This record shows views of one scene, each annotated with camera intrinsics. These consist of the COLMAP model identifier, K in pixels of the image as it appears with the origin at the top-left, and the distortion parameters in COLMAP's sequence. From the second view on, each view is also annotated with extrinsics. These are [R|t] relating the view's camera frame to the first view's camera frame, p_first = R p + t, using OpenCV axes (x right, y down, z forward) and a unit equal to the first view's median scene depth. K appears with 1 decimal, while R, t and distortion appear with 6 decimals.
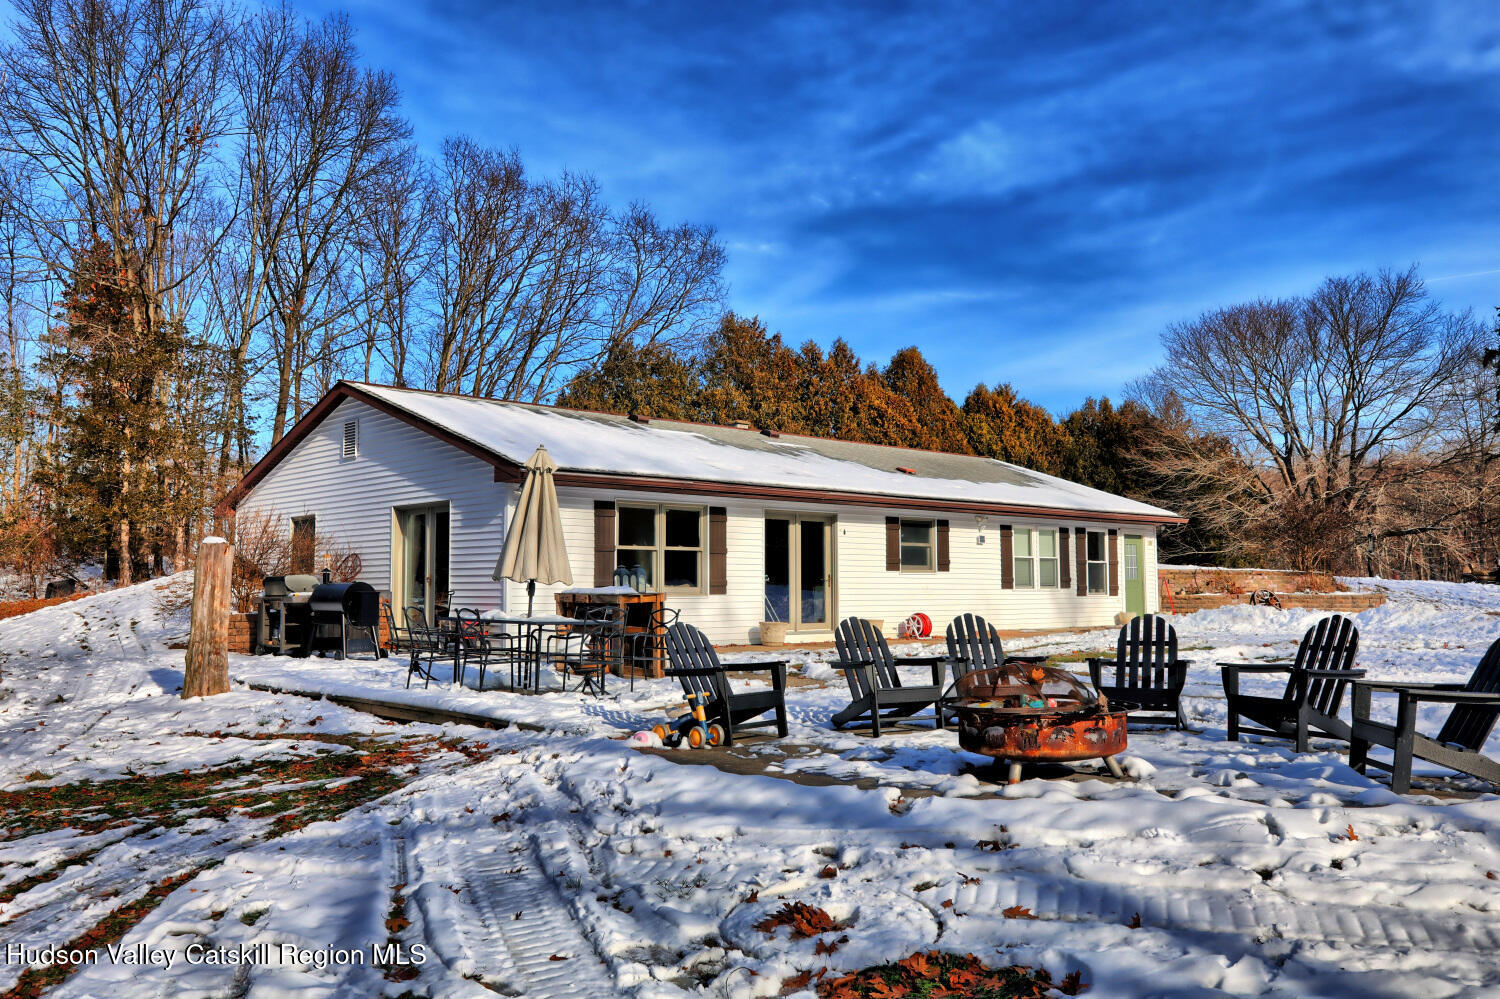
lens RADIAL K [[1259.4, 0, 750.0], [0, 1259.4, 499.5], [0, 0, 1]] dist [0.058832, -0.121506]
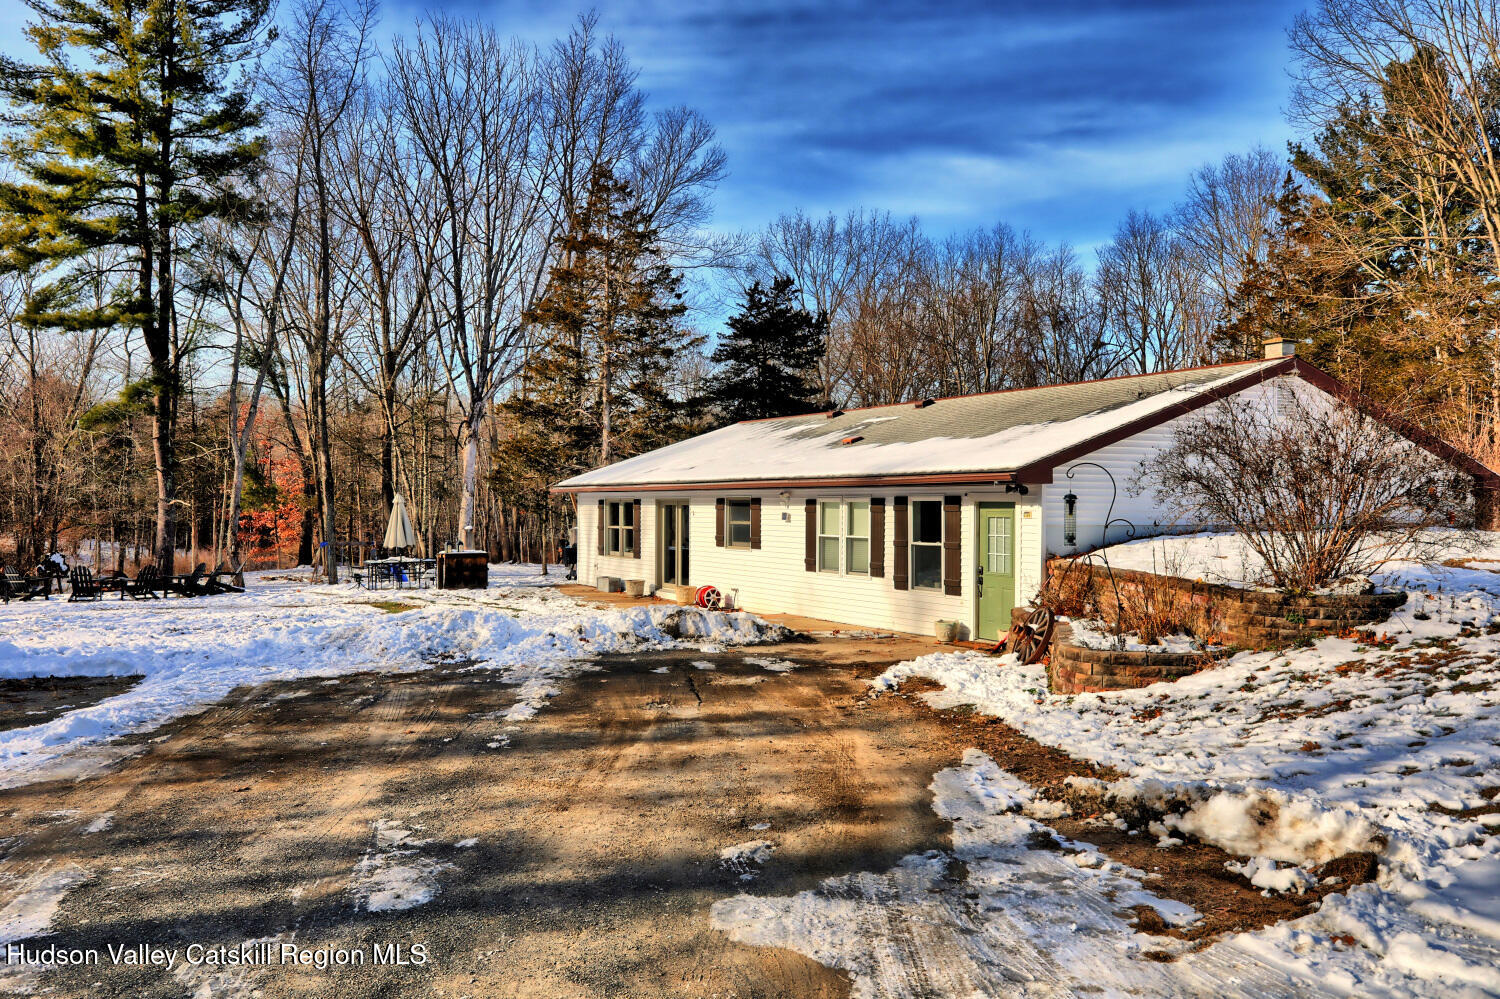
lens RADIAL K [[1259.4, 0, 750.0], [0, 1259.4, 499.5], [0, 0, 1]] dist [0.058832, -0.121506]
pose [[-0.256225, -0.018019, -0.966449, 1.076259], [0.046434, 0.998443, -0.030926, 0.046123], [0.965501, -0.052800, -0.254989, 1.197493]]
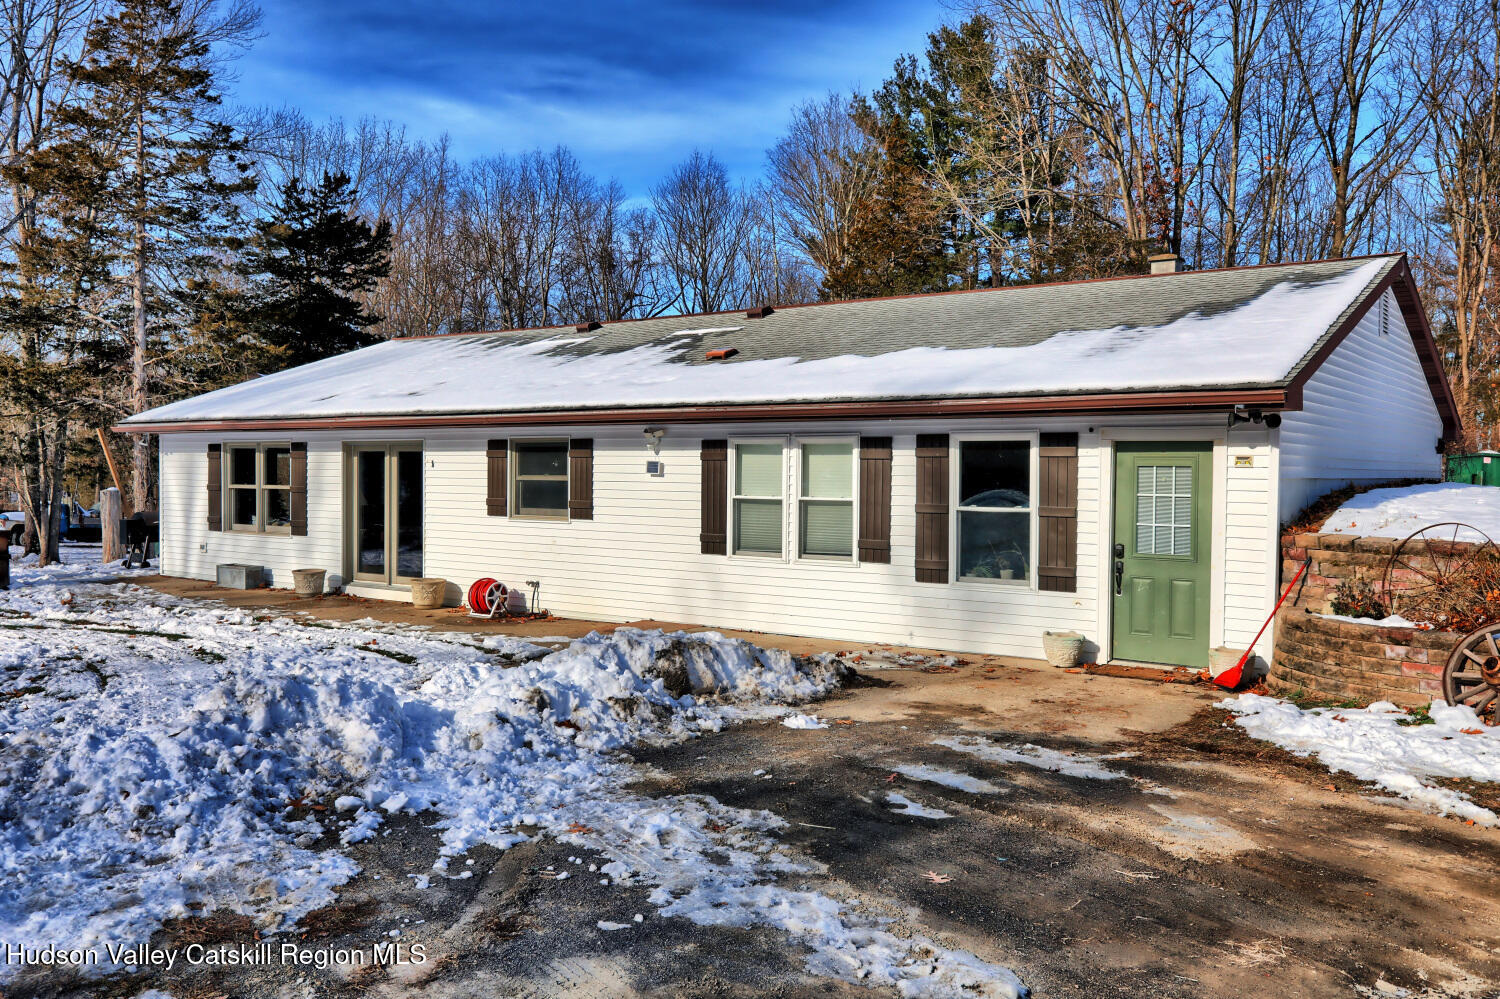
lens RADIAL K [[1259.4, 0, 750.0], [0, 1259.4, 499.5], [0, 0, 1]] dist [0.058832, -0.121506]
pose [[0.179302, 0.011101, -0.983731, 0.759839], [0.048845, 0.998603, 0.020171, 0.036469], [0.982581, -0.051667, 0.178510, 0.926666]]
